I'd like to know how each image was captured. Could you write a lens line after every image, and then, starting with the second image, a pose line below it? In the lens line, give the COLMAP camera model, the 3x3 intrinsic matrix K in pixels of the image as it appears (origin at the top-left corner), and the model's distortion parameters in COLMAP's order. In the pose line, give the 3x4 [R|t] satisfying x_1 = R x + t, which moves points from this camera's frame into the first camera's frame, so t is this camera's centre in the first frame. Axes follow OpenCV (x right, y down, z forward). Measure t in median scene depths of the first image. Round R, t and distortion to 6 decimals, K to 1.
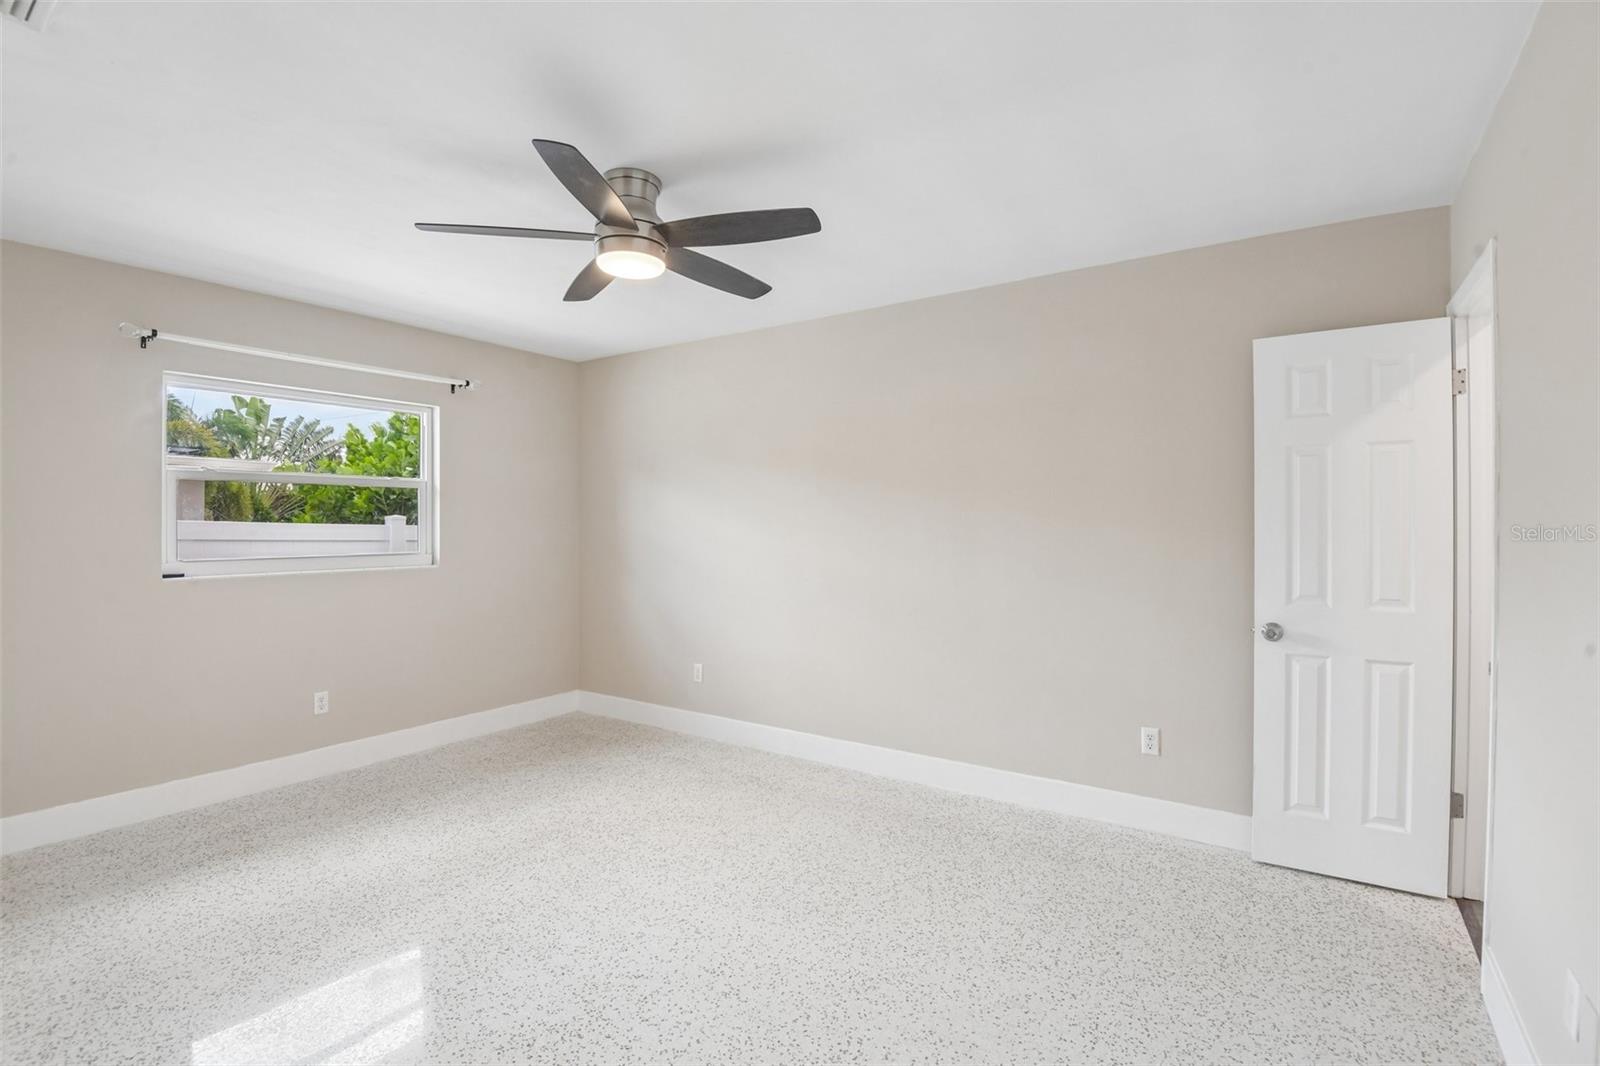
lens RADIAL K [[752.9, 0, 795.9], [0, 752.9, 516.3], [0, 0, 1]] dist [-0.000699, -0.021411]
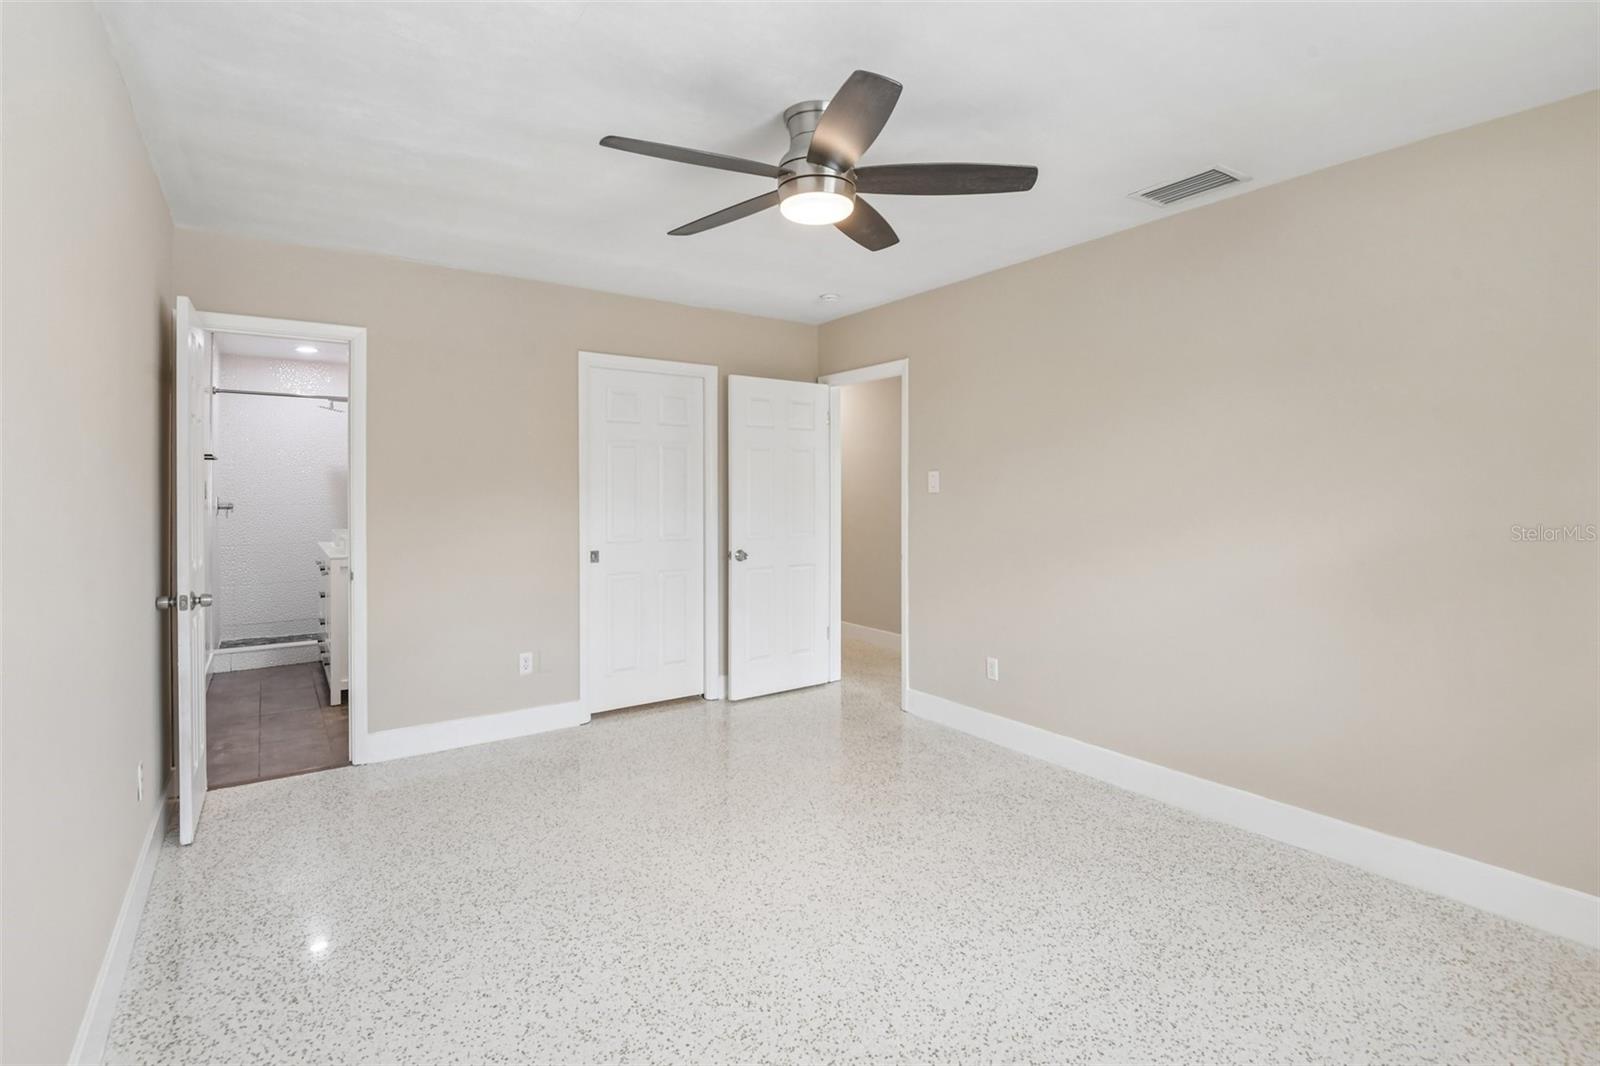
lens RADIAL K [[752.9, 0, 795.9], [0, 752.9, 516.3], [0, 0, 1]] dist [-0.000699, -0.021411]
pose [[-0.937015, -0.009144, 0.349169, -0.545513], [-0.002499, 0.999807, 0.019478, 0.024275], [-0.349280, 0.017378, -0.936857, 1.984400]]
